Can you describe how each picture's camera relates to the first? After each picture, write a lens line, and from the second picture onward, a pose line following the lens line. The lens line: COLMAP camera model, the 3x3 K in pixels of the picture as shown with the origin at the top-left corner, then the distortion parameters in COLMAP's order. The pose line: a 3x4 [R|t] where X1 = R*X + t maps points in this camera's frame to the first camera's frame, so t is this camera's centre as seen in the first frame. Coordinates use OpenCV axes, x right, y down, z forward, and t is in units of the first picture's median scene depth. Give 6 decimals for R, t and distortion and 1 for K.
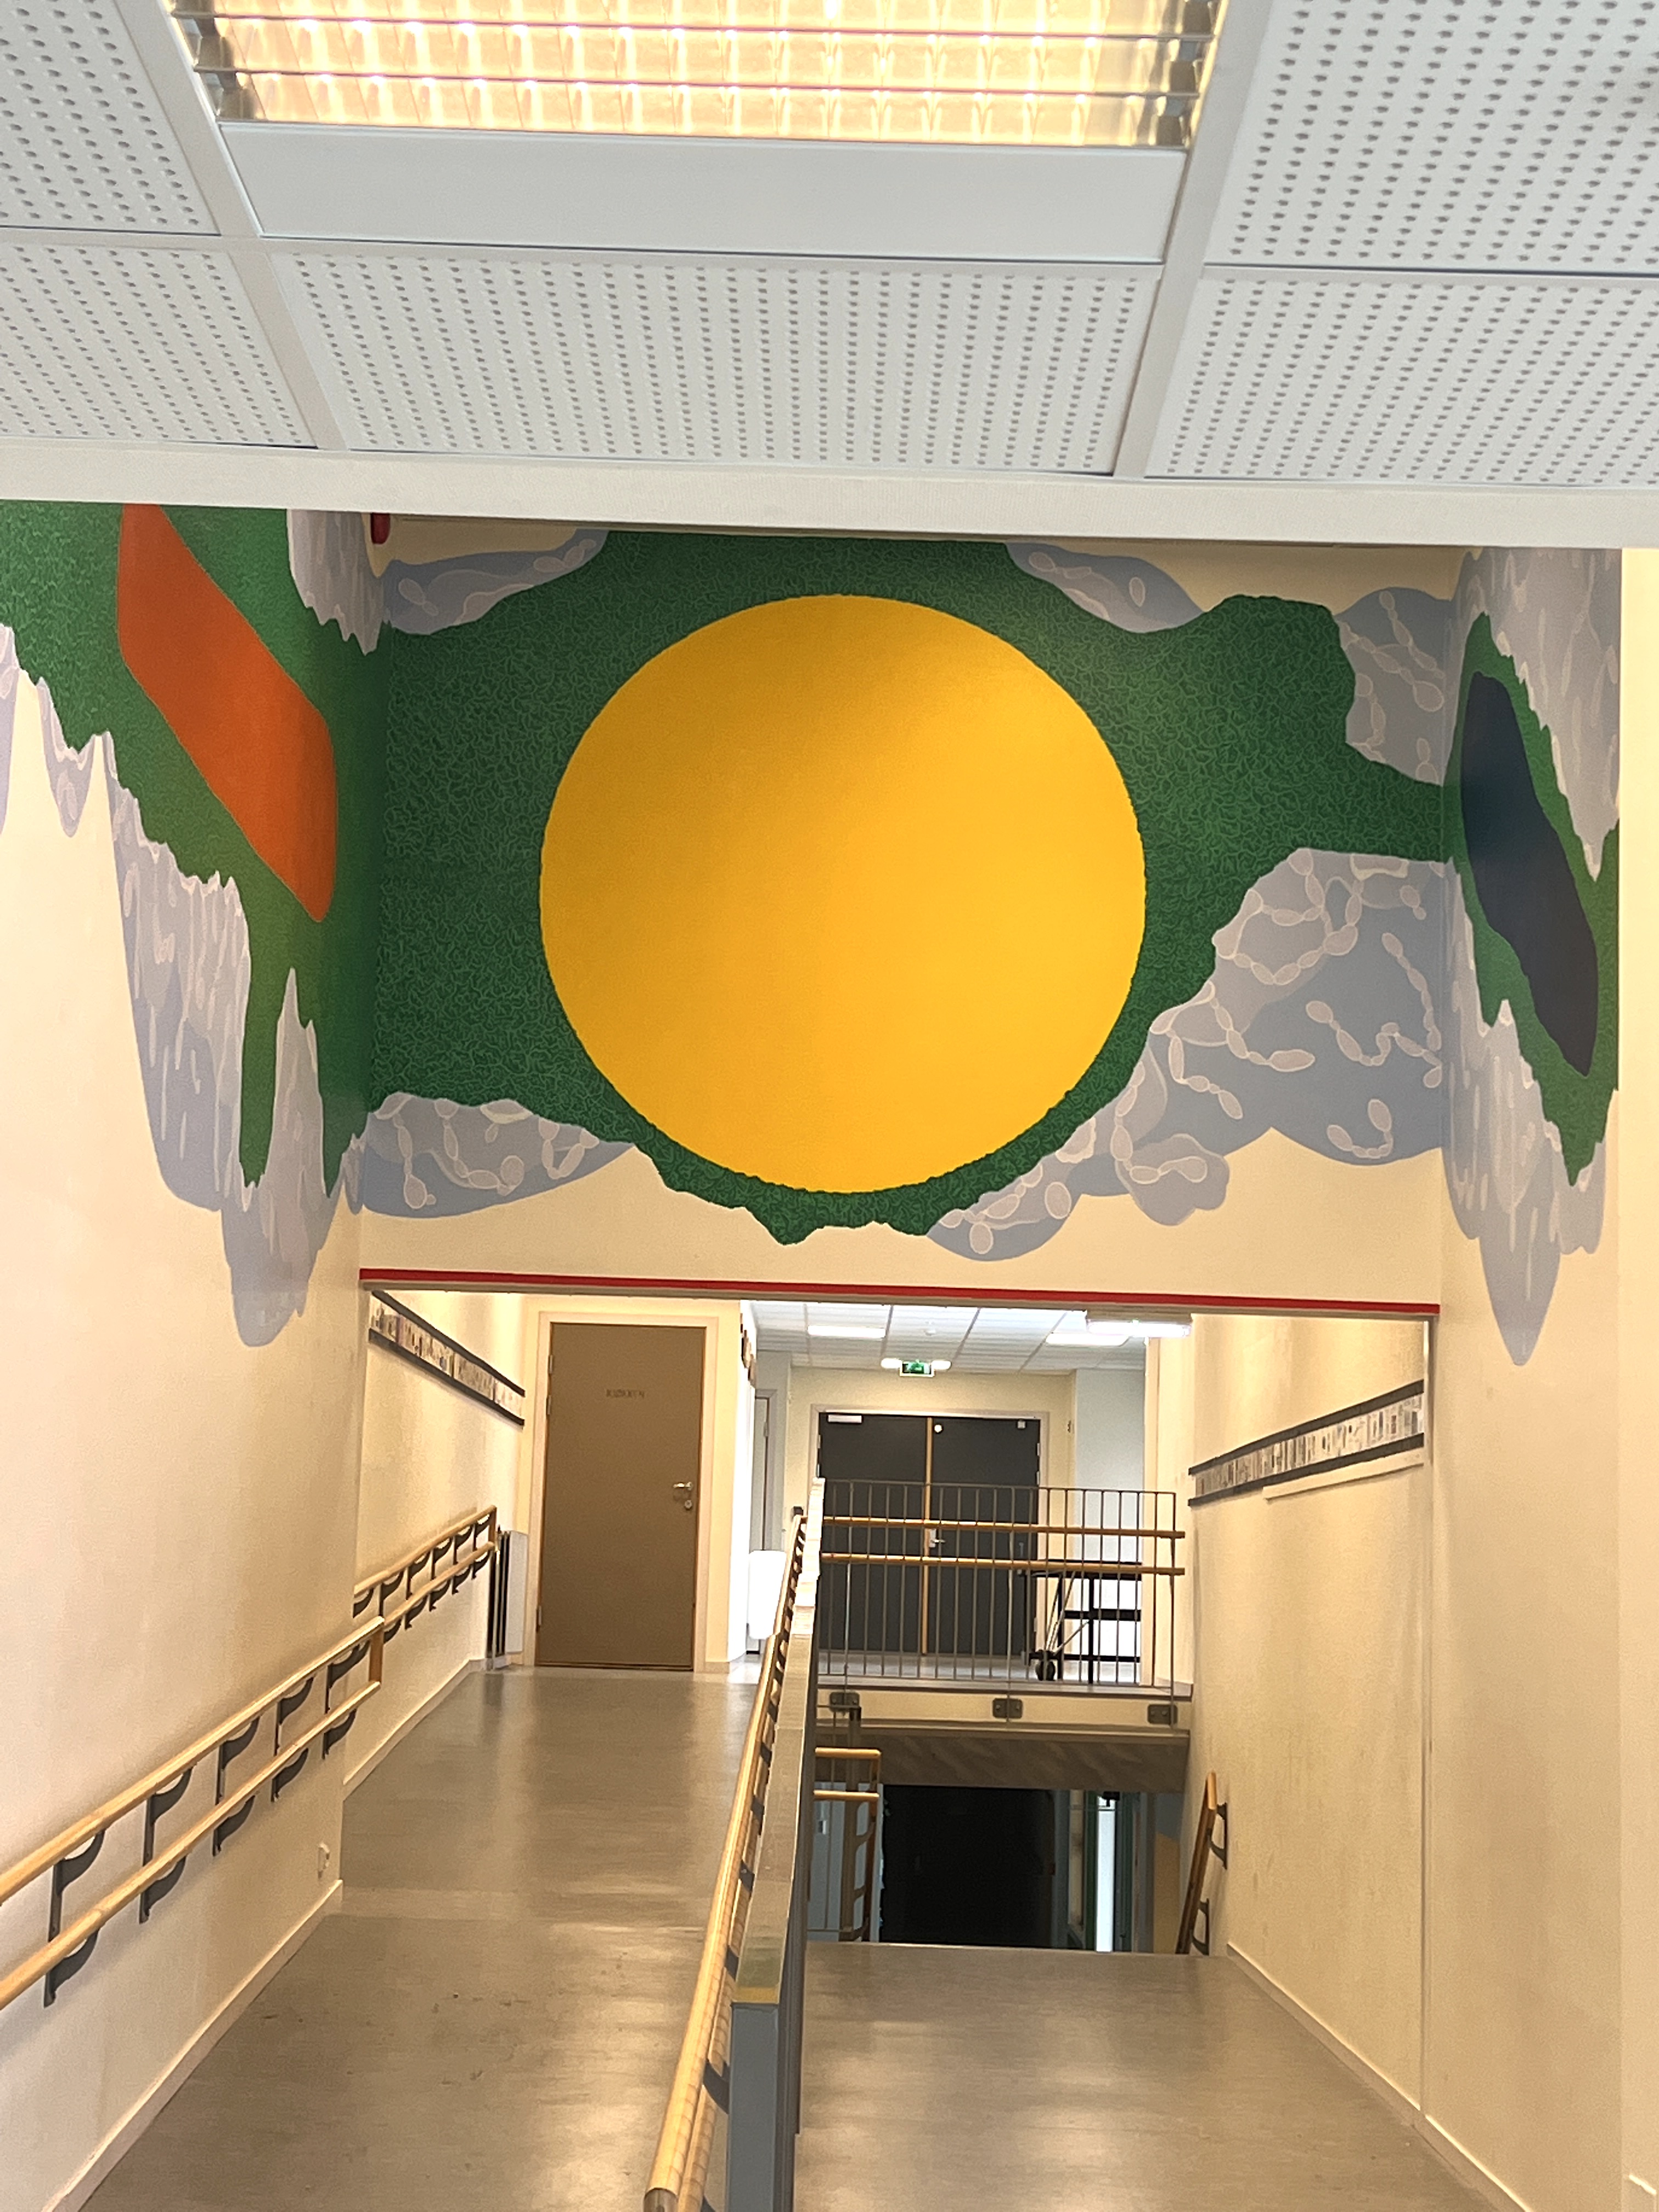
lens RADIAL K [[3574.6, 0, 810.0], [0, 3574.6, 1105.4], [0, 0, 1]] dist [0.186660, 0.000000]
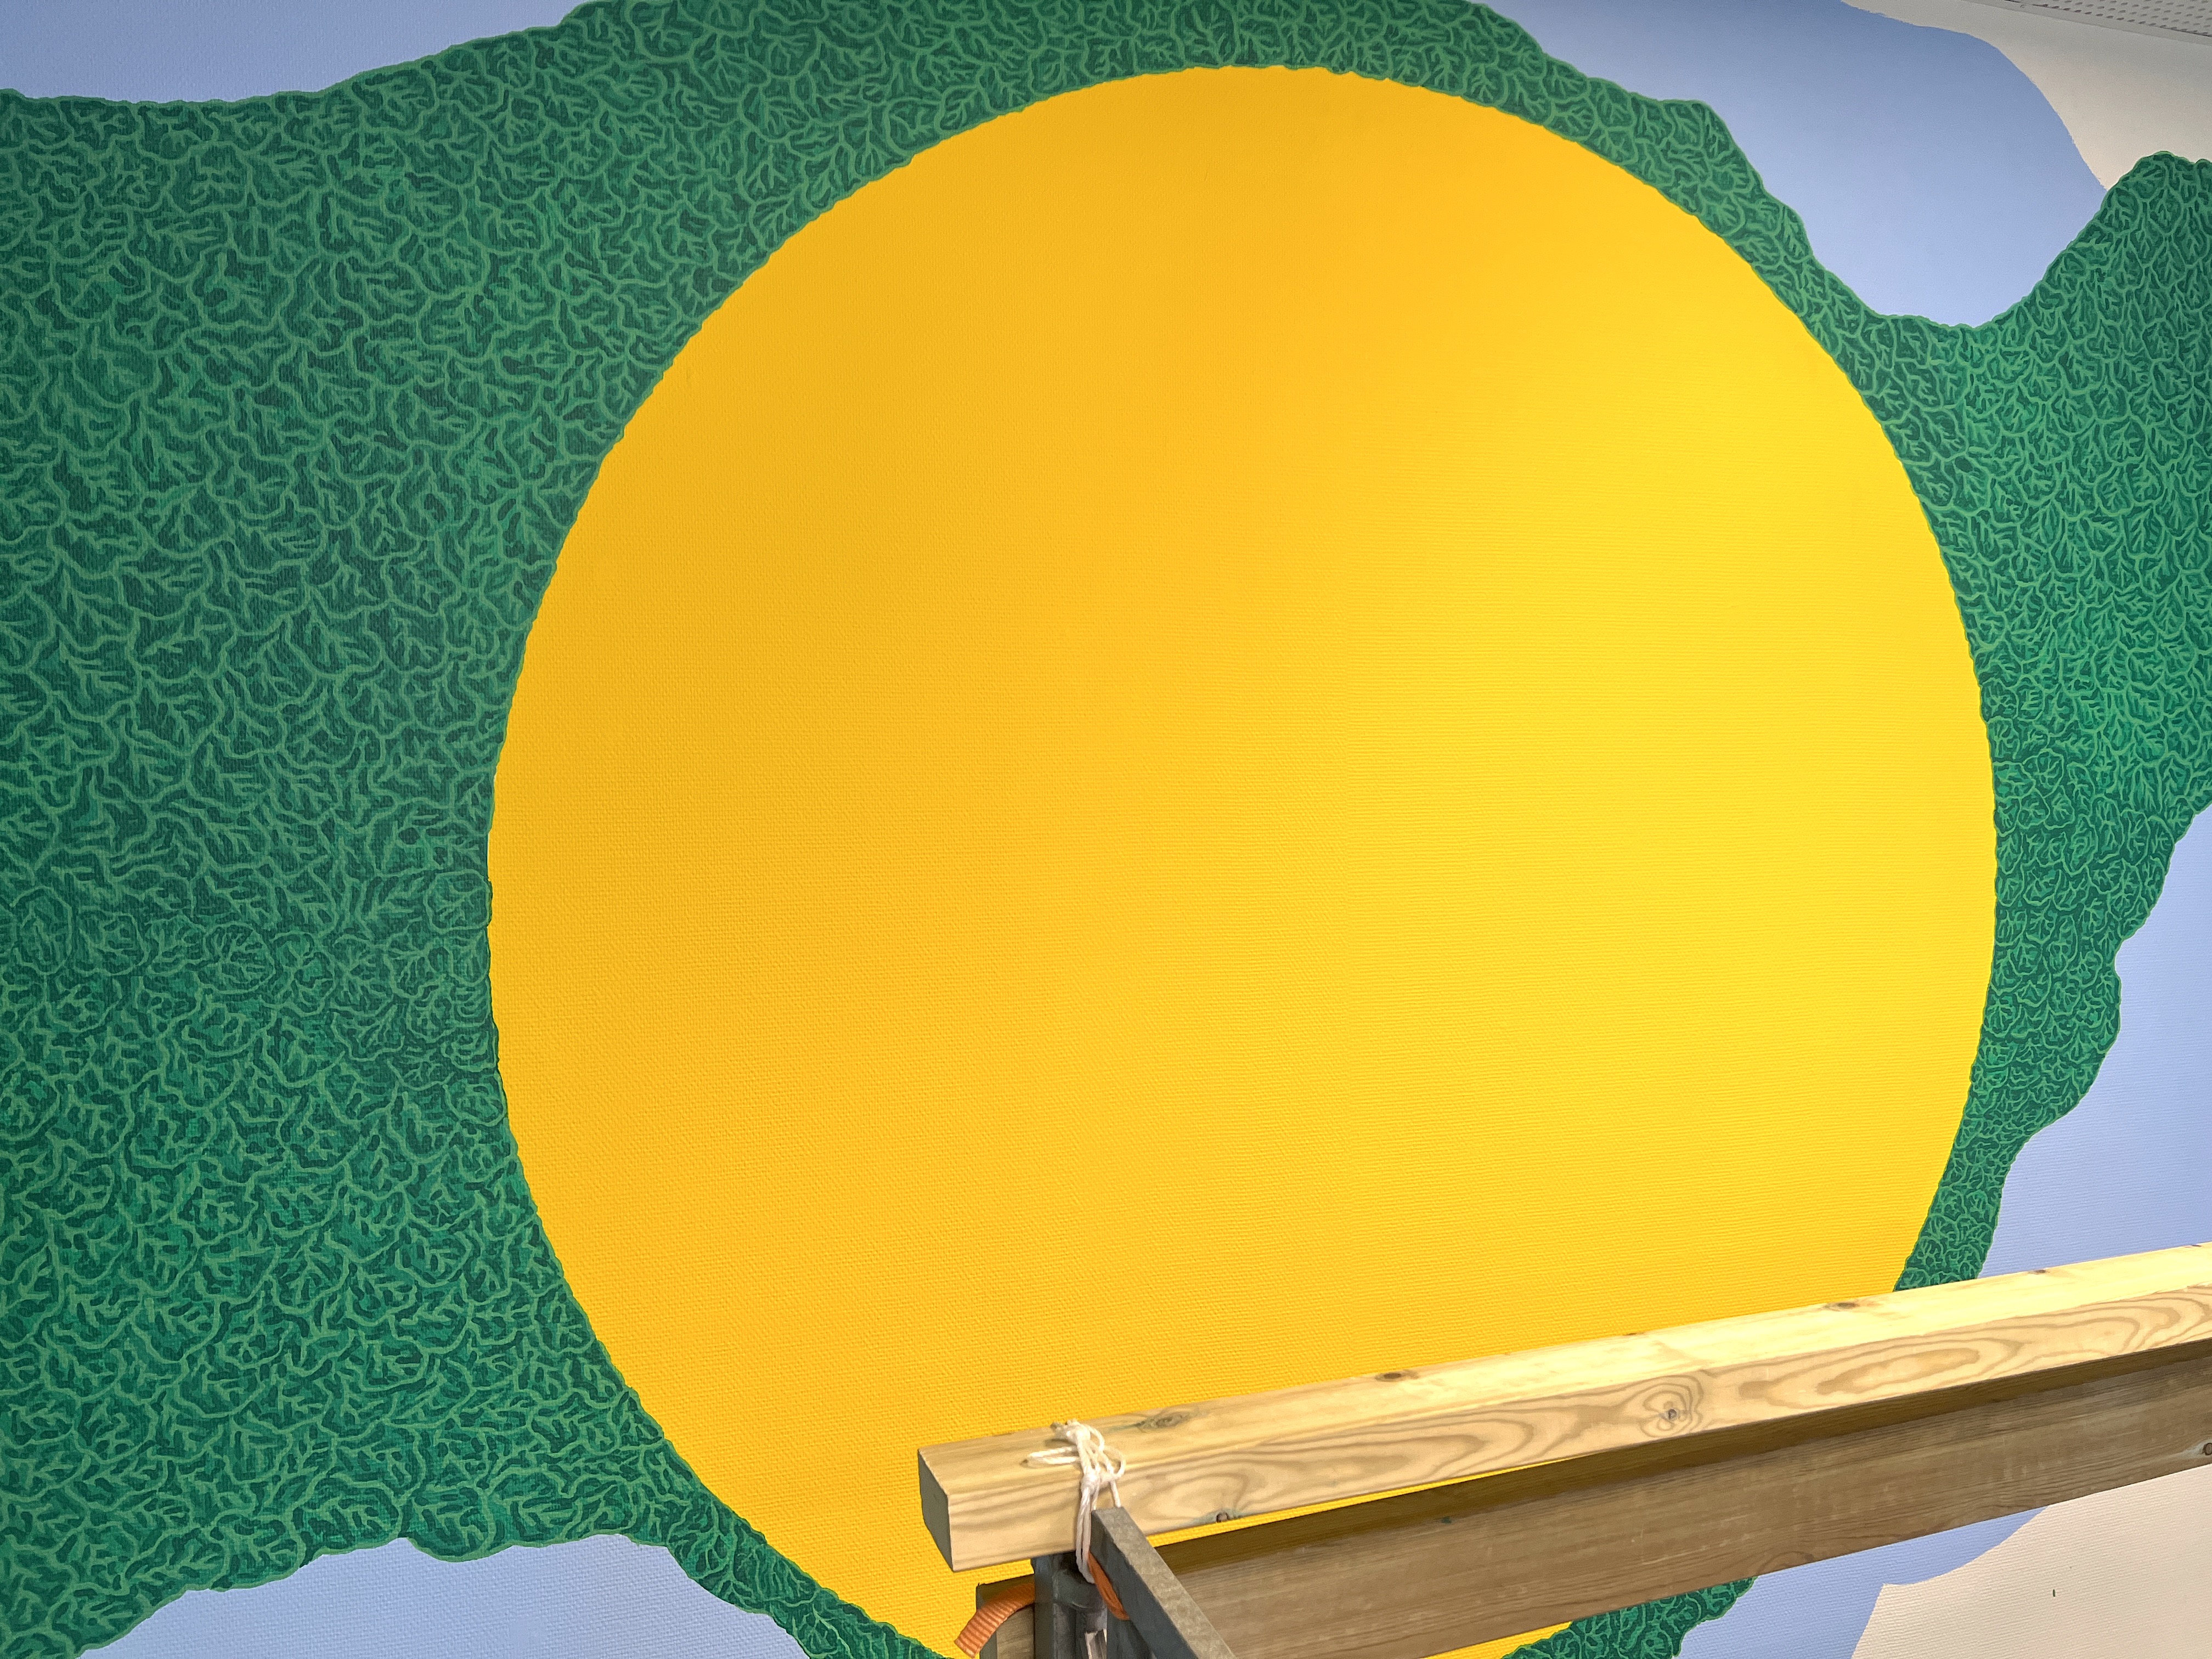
lens RADIAL K [[1641.5, 0, 1101.9], [0, 1641.5, 833.8], [0, 0, 1]] dist [0.046204, -0.049108]
pose [[0.944970, -0.057532, 0.322060, -0.070646], [-0.003407, 0.982632, 0.185532, -0.098918], [-0.327140, -0.176420, 0.928362, 0.848821]]
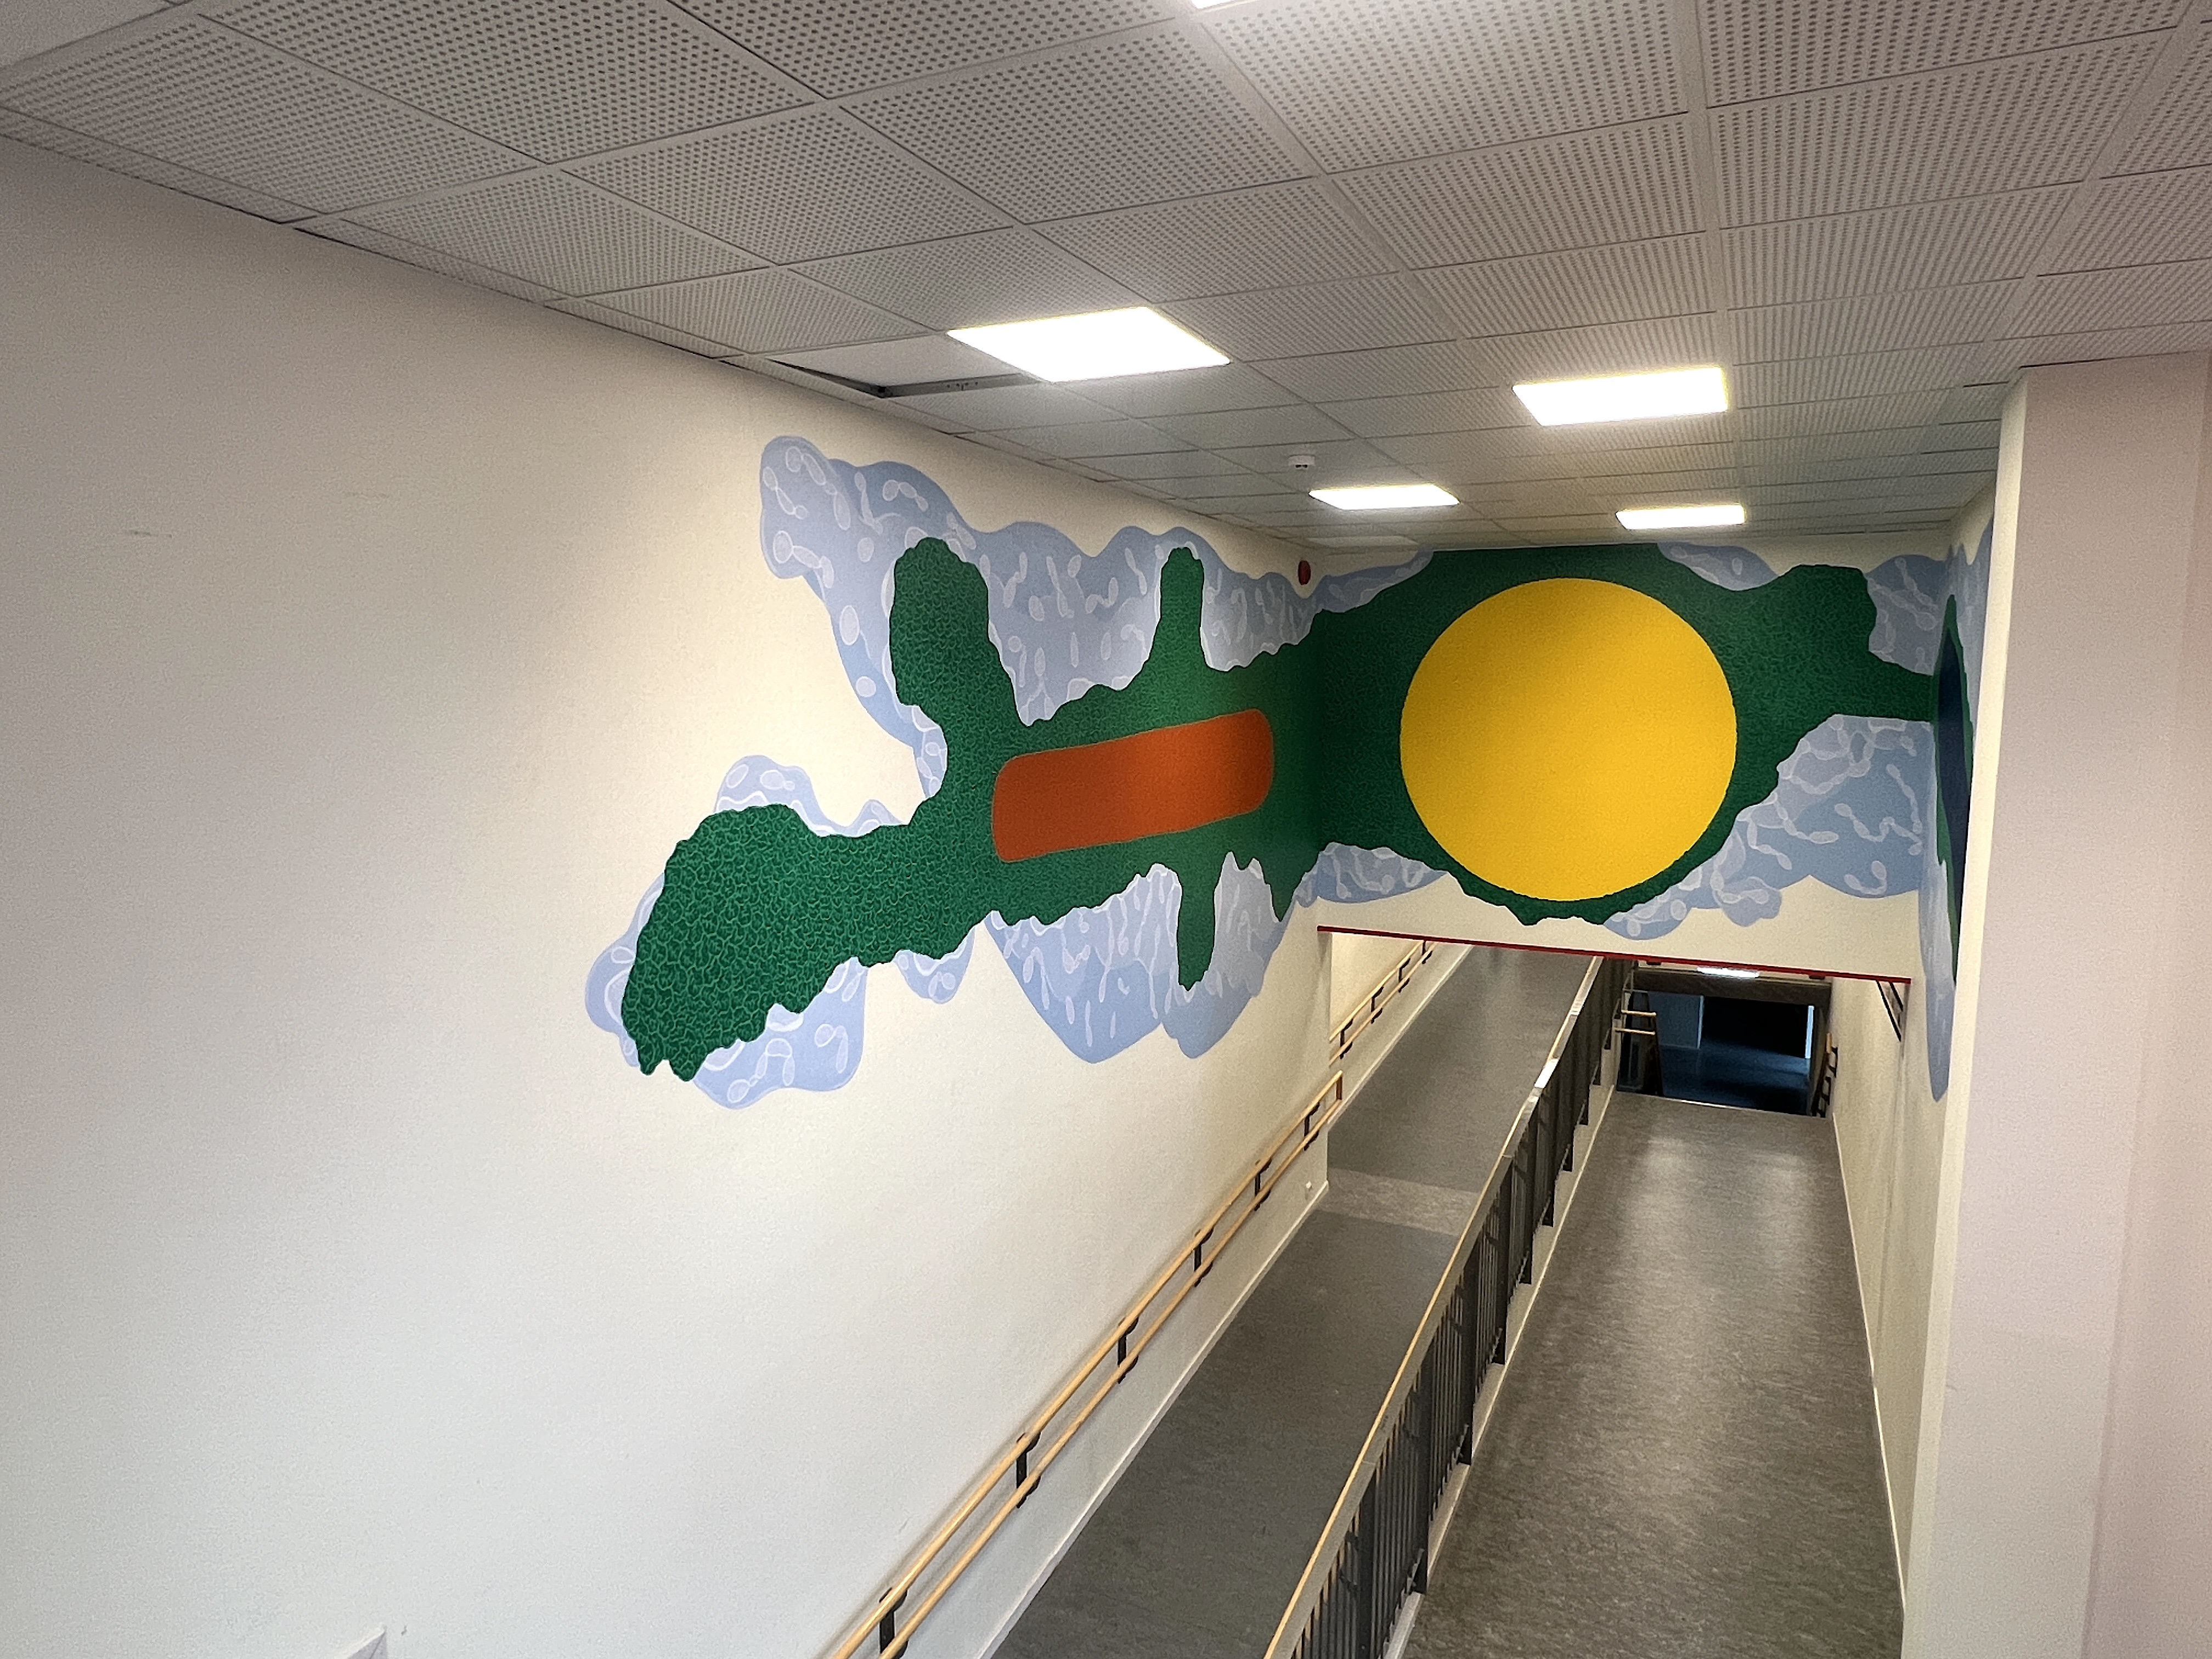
lens RADIAL K [[1319.7, 0, 1104.3], [0, 1319.7, 841.5], [0, 0, 1]] dist [-0.000037, -0.002937]
pose [[0.897997, 0.022058, -0.439448, 0.100393], [0.082833, 0.972410, 0.218077, -0.179868], [0.432134, -0.232233, 0.871394, 0.276569]]
